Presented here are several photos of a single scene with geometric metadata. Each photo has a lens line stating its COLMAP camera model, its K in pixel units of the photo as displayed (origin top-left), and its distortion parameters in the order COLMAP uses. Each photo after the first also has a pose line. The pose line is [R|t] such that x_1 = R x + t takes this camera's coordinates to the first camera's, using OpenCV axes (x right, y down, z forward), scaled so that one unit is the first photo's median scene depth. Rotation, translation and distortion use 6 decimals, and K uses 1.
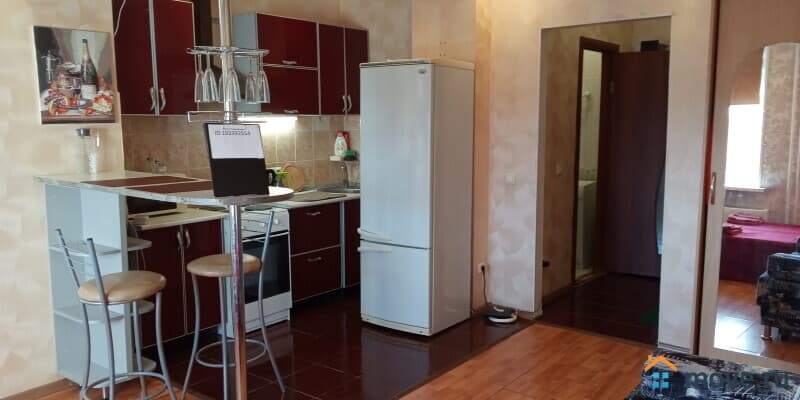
lens RADIAL K [[634.8, 0, 400.0], [0, 634.8, 200.0], [0, 0, 1]] dist [0.089061, -0.216481]
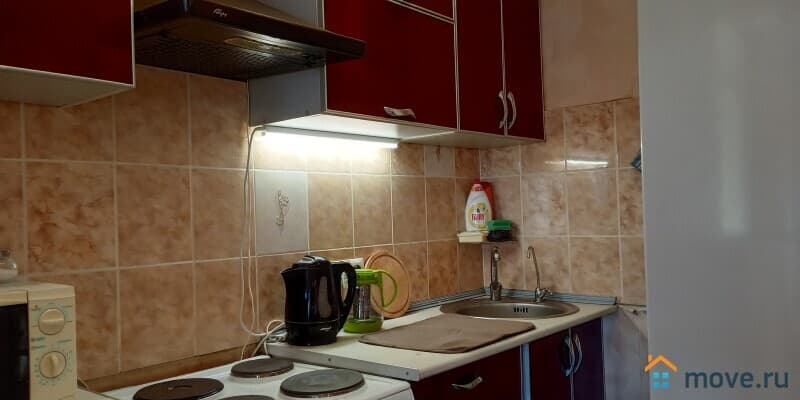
lens RADIAL K [[634.8, 0, 400.0], [0, 634.8, 200.0], [0, 0, 1]] dist [0.089061, -0.216481]
pose [[0.998872, -0.030025, -0.036794, -0.147097], [0.024064, 0.987947, -0.152907, -0.024813], [0.040942, 0.151849, 0.987555, 0.584331]]
